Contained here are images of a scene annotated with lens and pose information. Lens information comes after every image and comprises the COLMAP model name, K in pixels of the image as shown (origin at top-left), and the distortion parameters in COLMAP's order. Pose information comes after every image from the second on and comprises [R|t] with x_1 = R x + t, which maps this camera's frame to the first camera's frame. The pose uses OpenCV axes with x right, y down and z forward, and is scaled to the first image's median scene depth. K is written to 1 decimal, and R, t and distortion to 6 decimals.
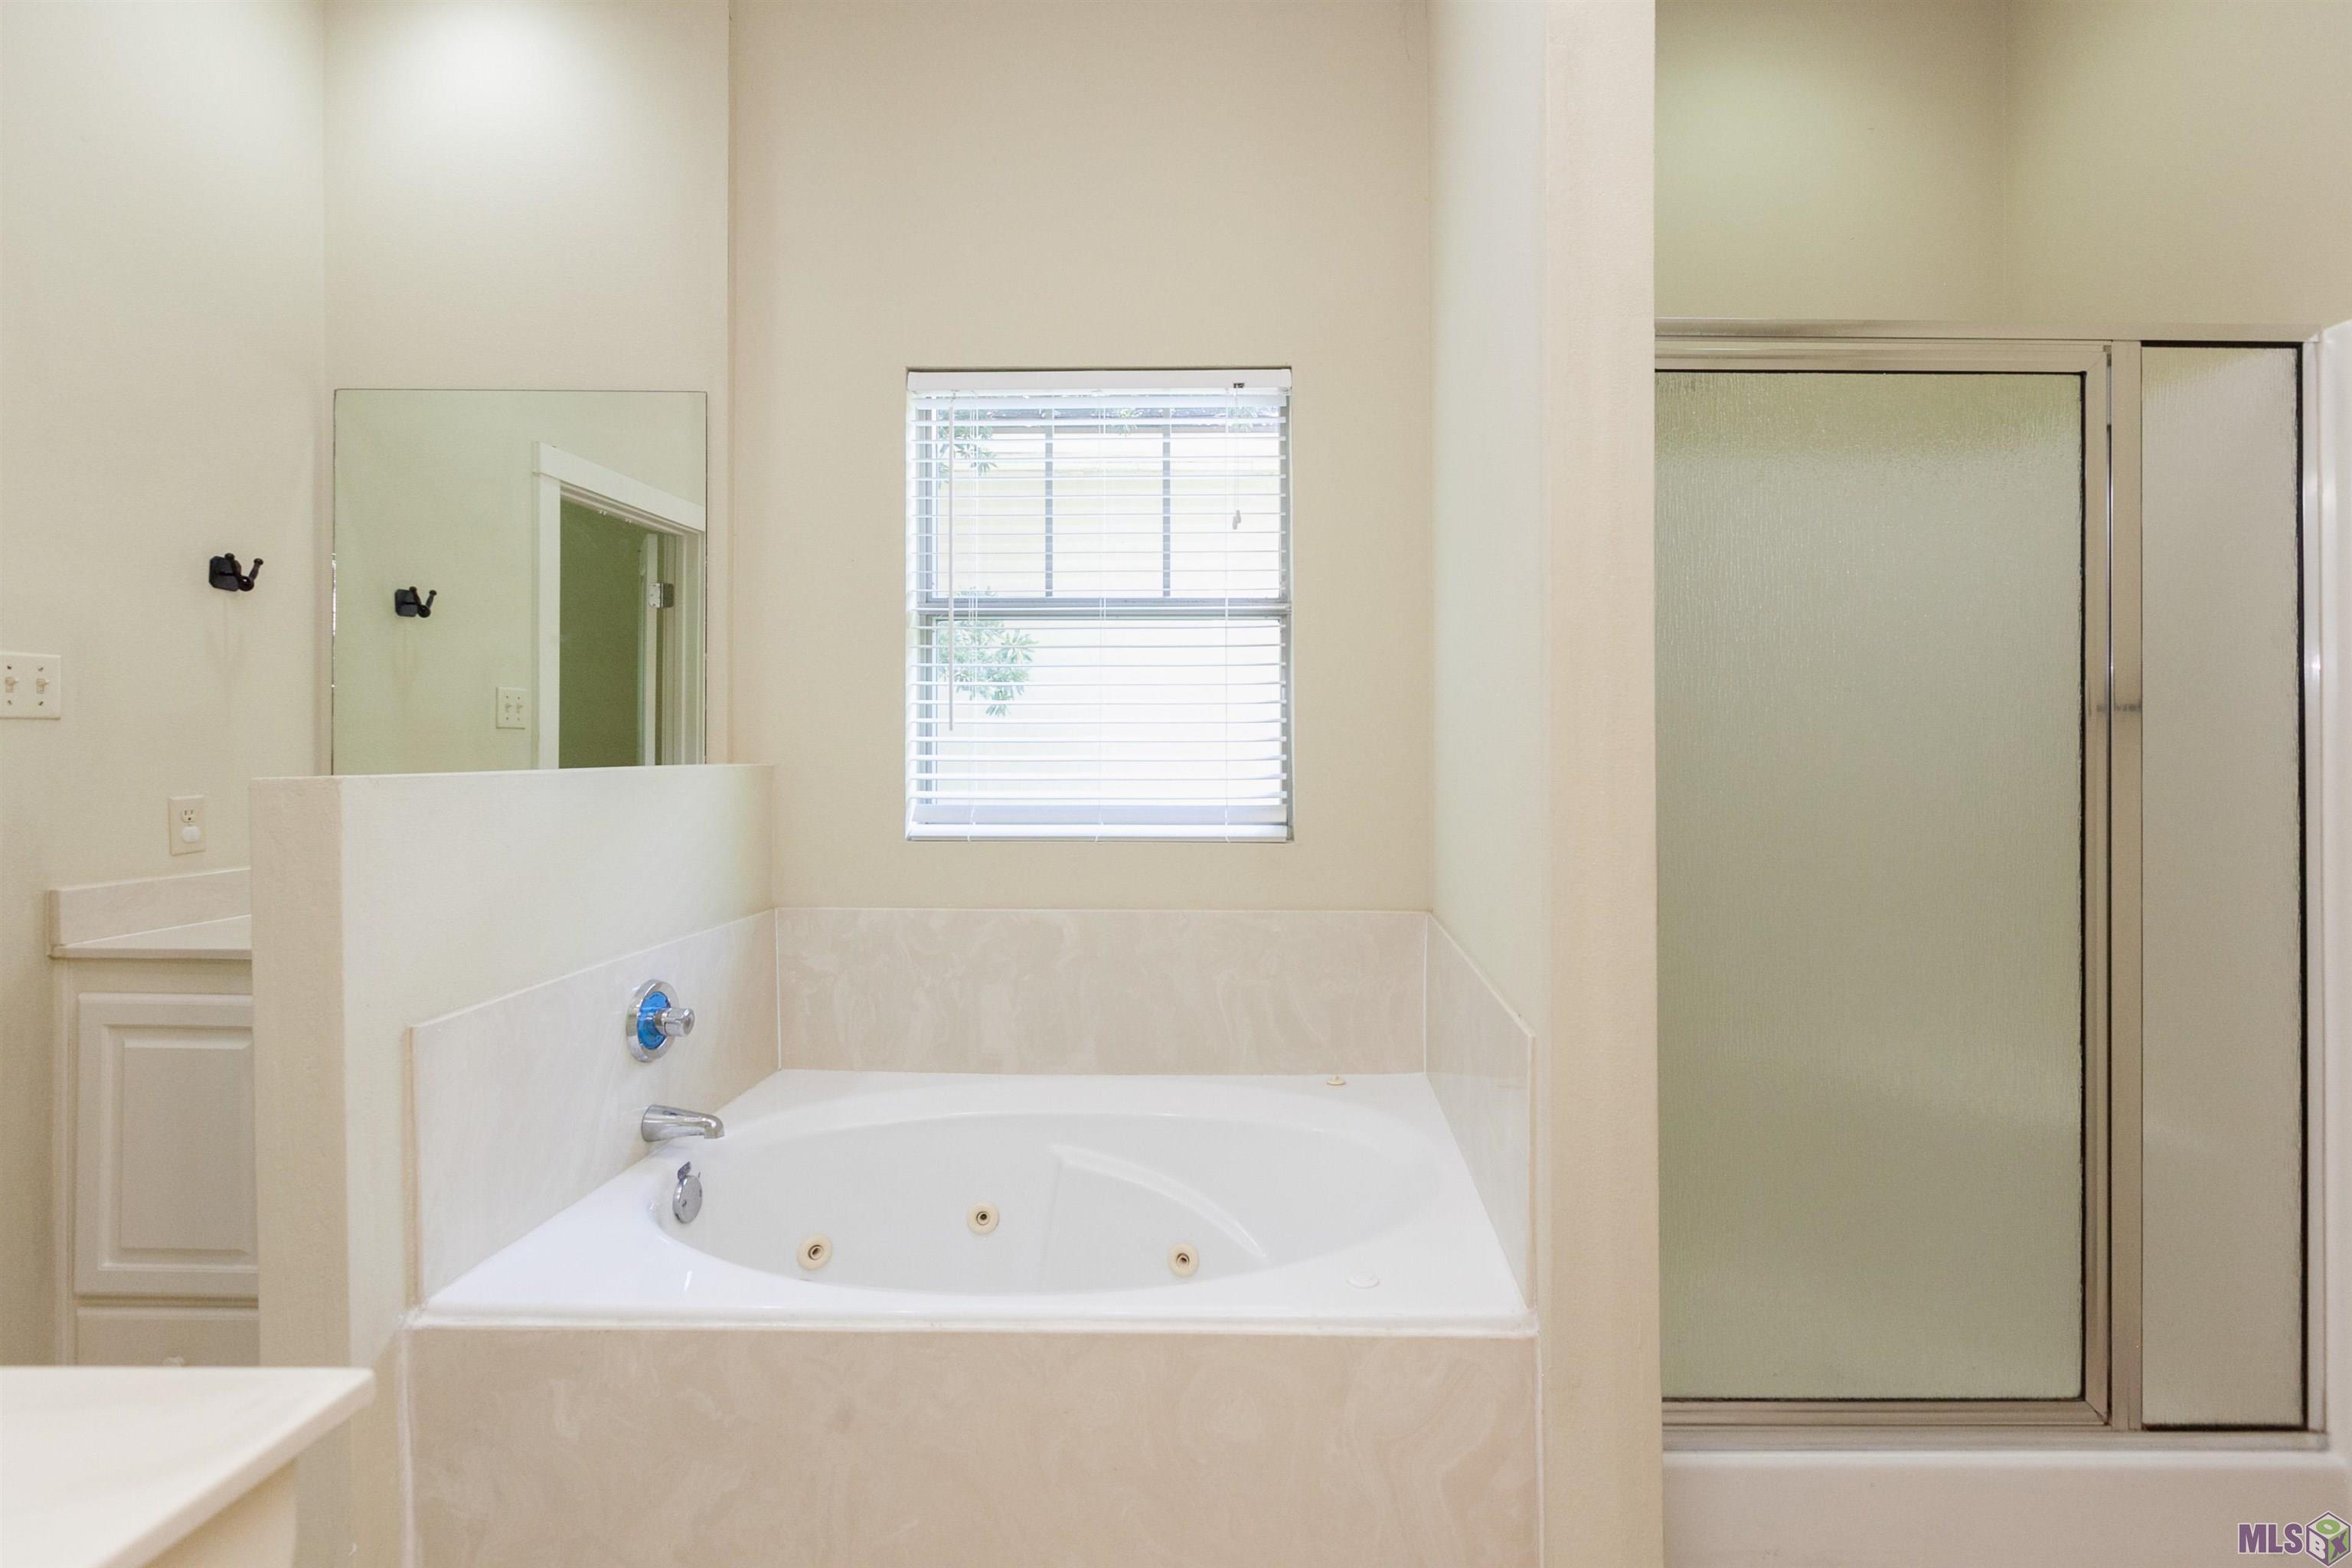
lens RADIAL K [[1082.0, 0, 1263.6], [0, 1082.0, 745.2], [0, 0, 1]] dist [0.010158, -0.000202]
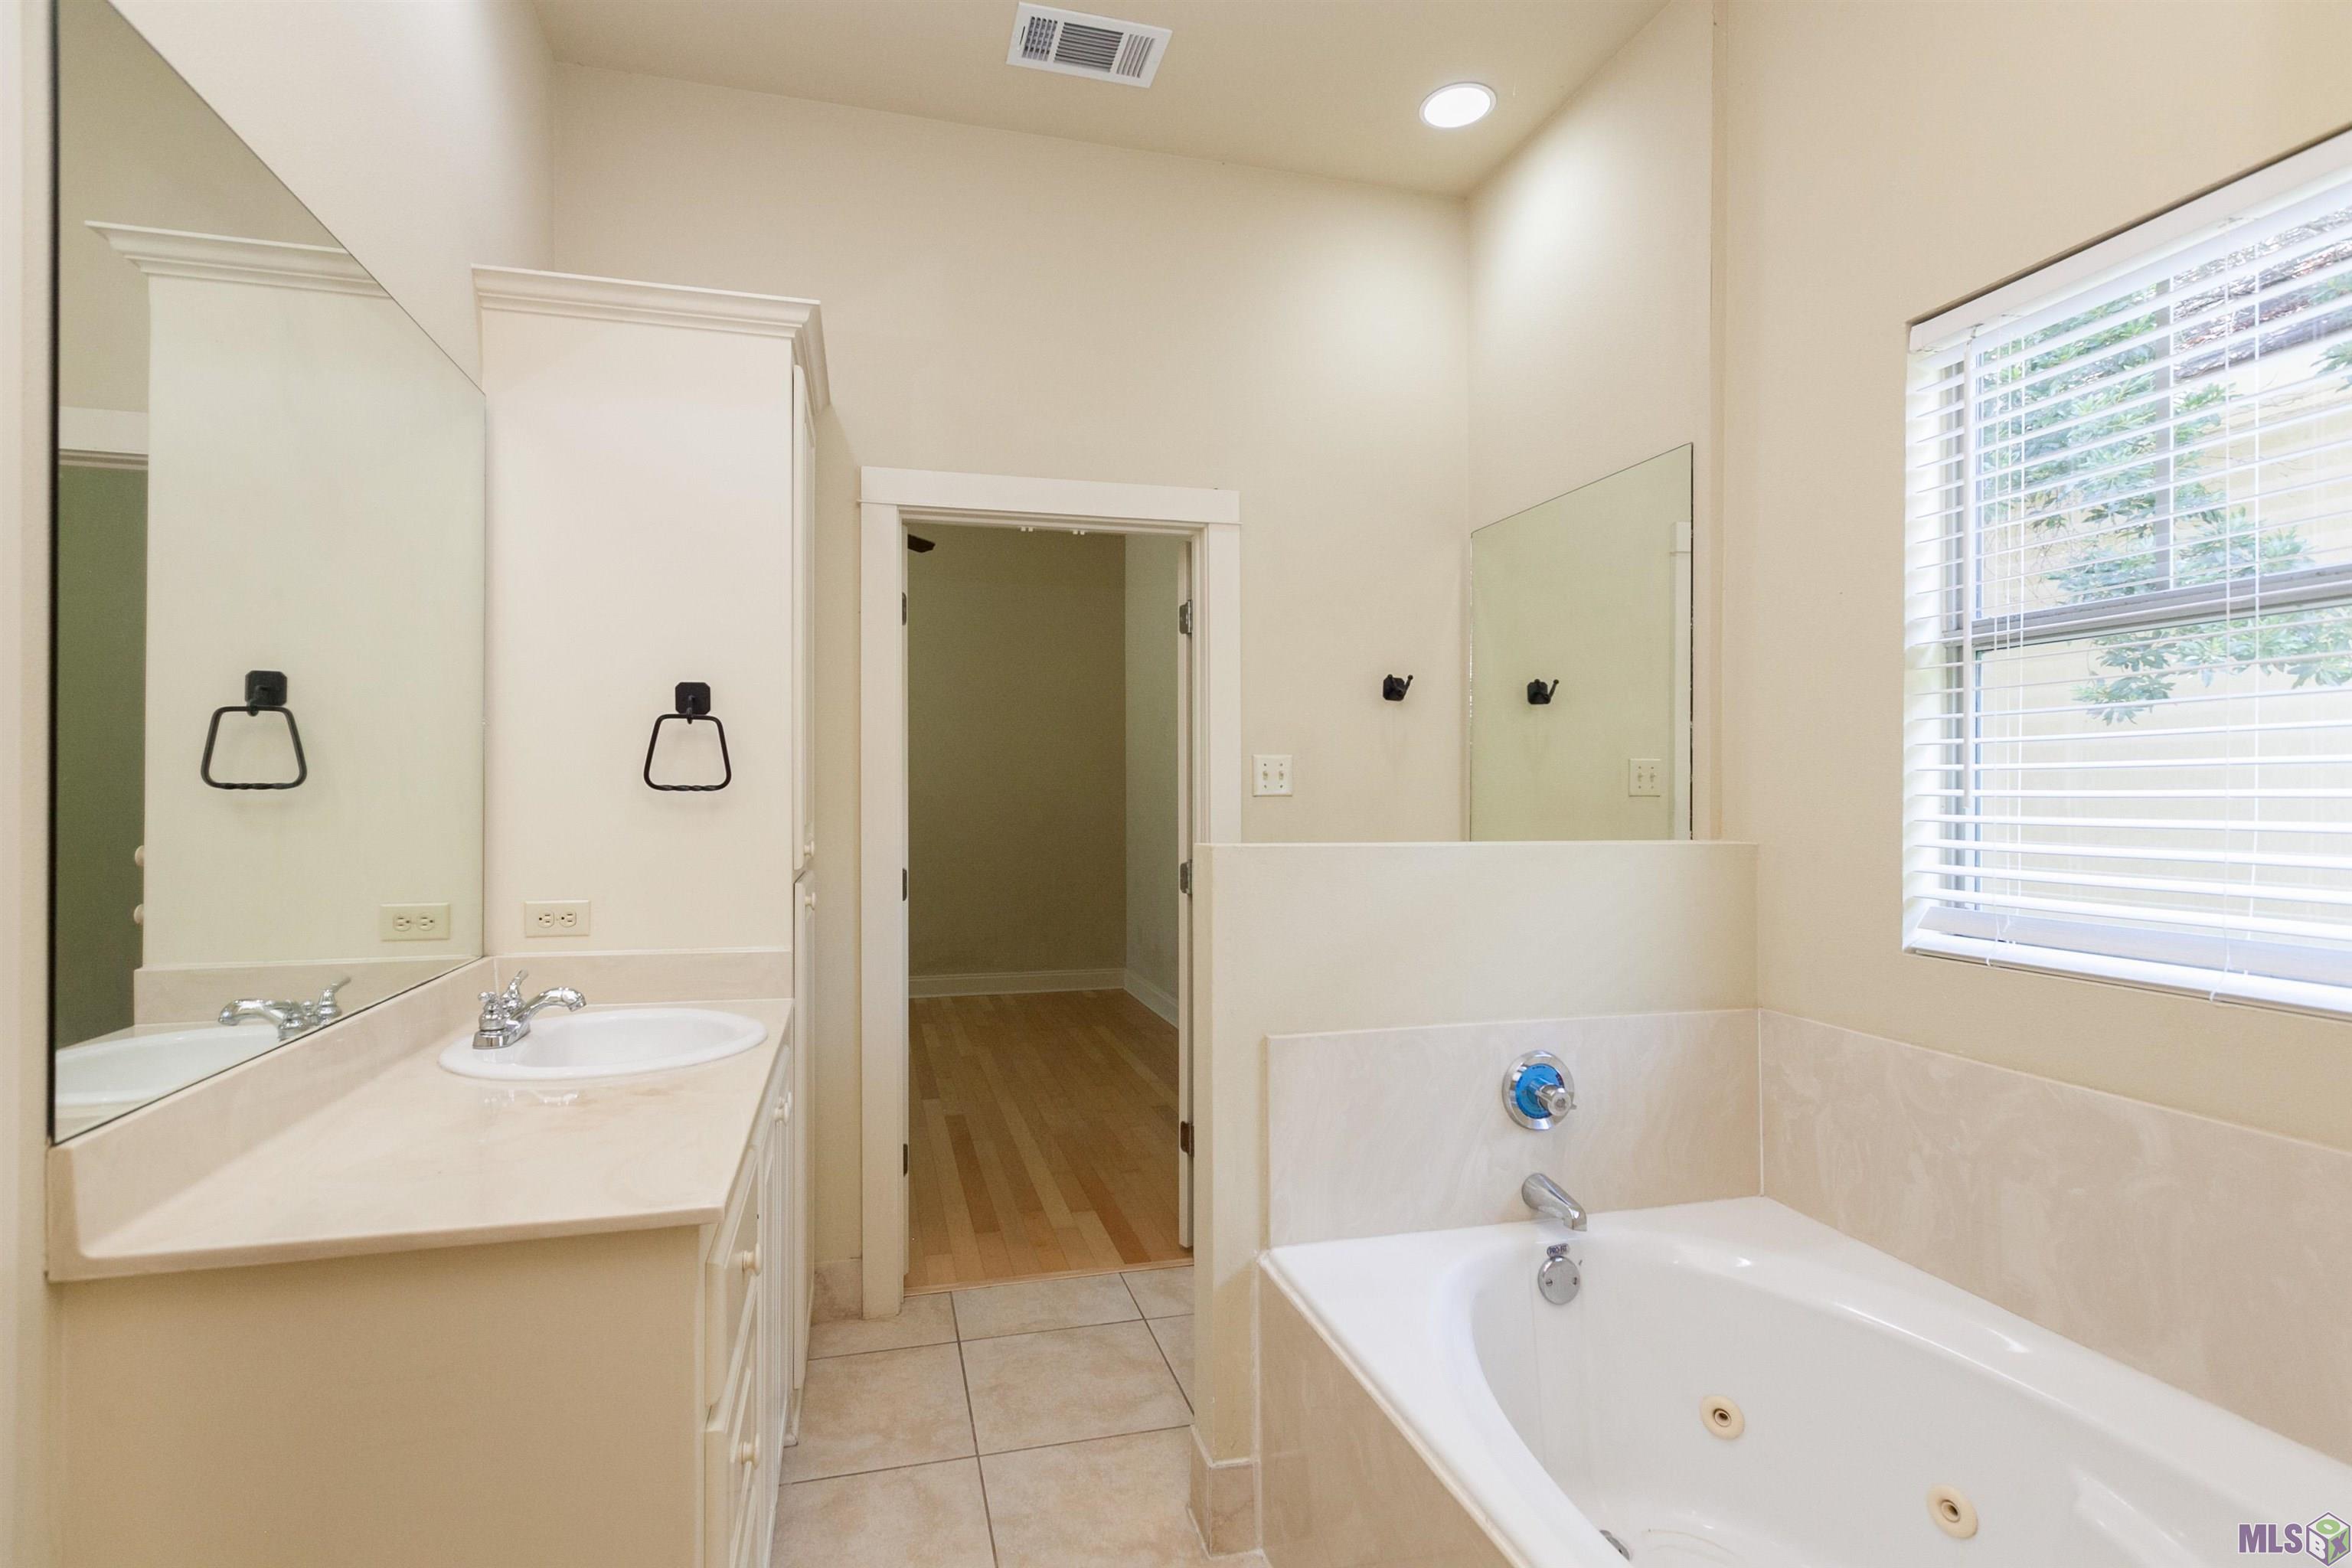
lens RADIAL K [[1082.0, 0, 1174.8], [0, 1082.0, 804.2], [0, 0, 1]] dist [0.010158, -0.000202]
pose [[0.281647, 0.011619, -0.959448, 0.437862], [-0.005187, 0.999931, 0.010587, -0.035756], [0.959504, 0.001995, 0.281688, 0.525666]]
